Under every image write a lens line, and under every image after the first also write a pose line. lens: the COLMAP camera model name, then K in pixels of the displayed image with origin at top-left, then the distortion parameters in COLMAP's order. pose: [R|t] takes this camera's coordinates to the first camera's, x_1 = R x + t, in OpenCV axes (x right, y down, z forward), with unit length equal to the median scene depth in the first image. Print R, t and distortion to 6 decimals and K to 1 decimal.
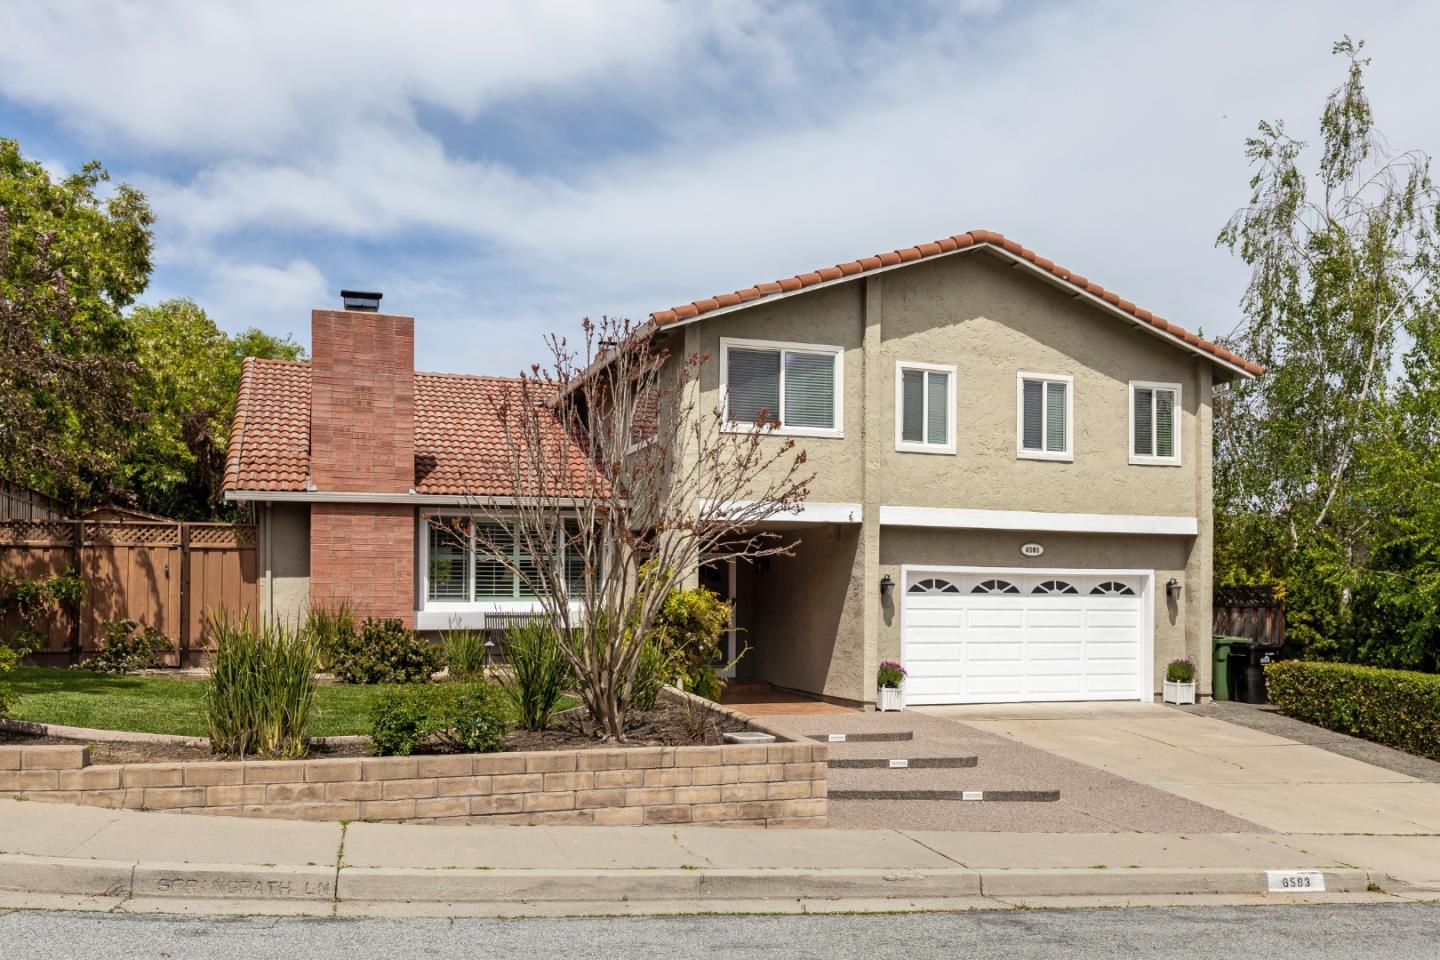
lens RADIAL K [[958.7, 0, 720.0], [0, 958.7, 612.4], [0, 0, 1]] dist [0.007527, -0.000816]
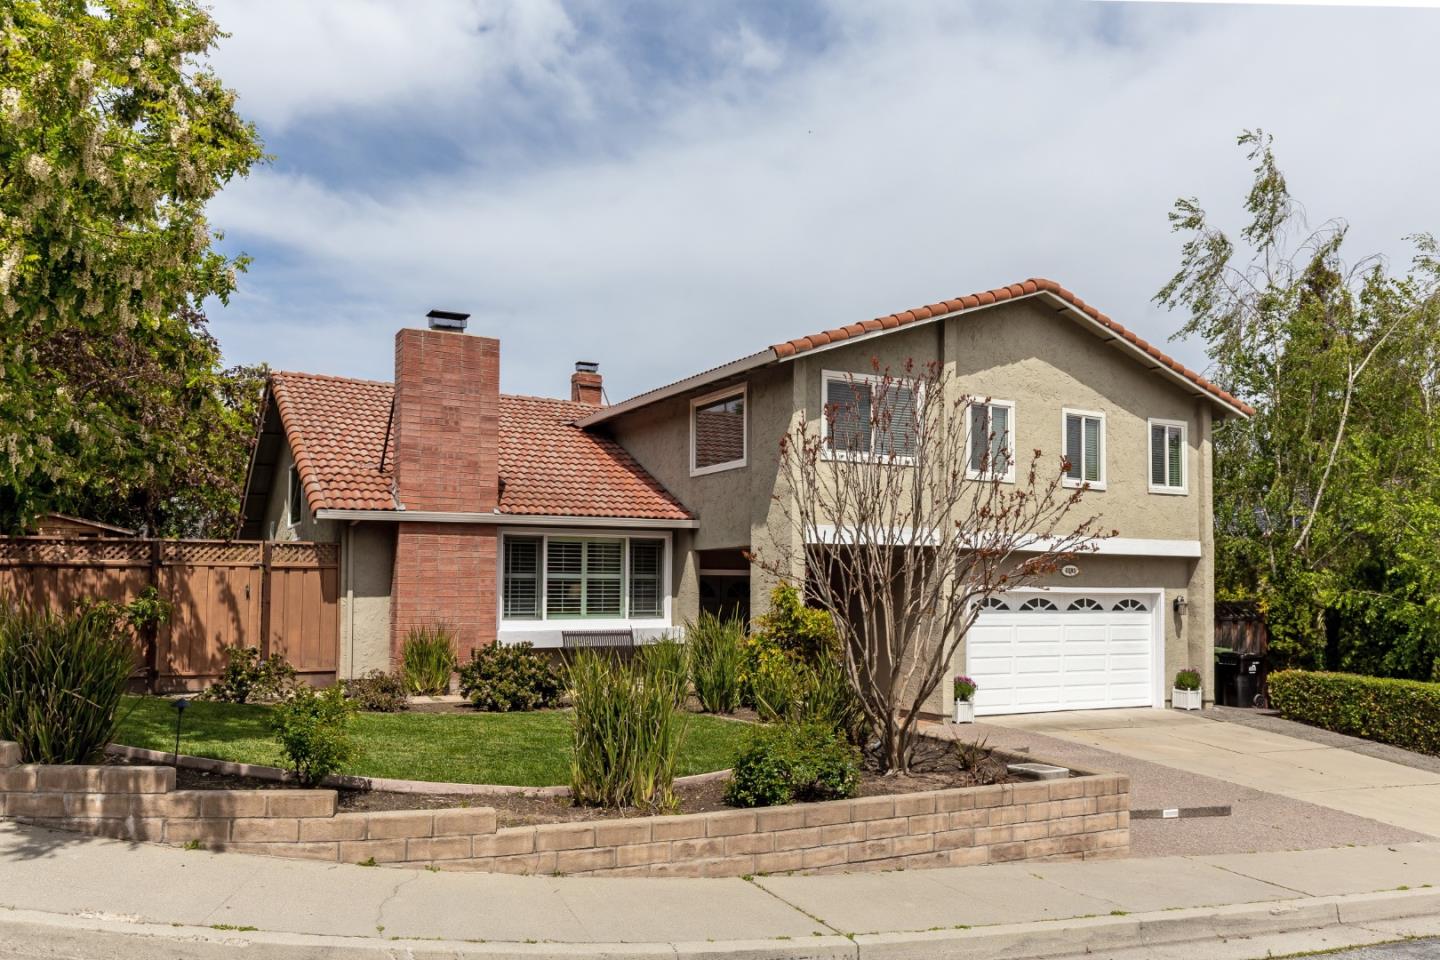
lens RADIAL K [[900.4, 0, 720.3], [0, 900.4, 589.4], [0, 0, 1]] dist [0.003900, -0.001796]
pose [[0.992171, 0.000564, 0.124887, -0.212611], [0.002905, 0.999615, -0.027592, -0.018109], [-0.124854, 0.027739, 0.991787, 0.040493]]
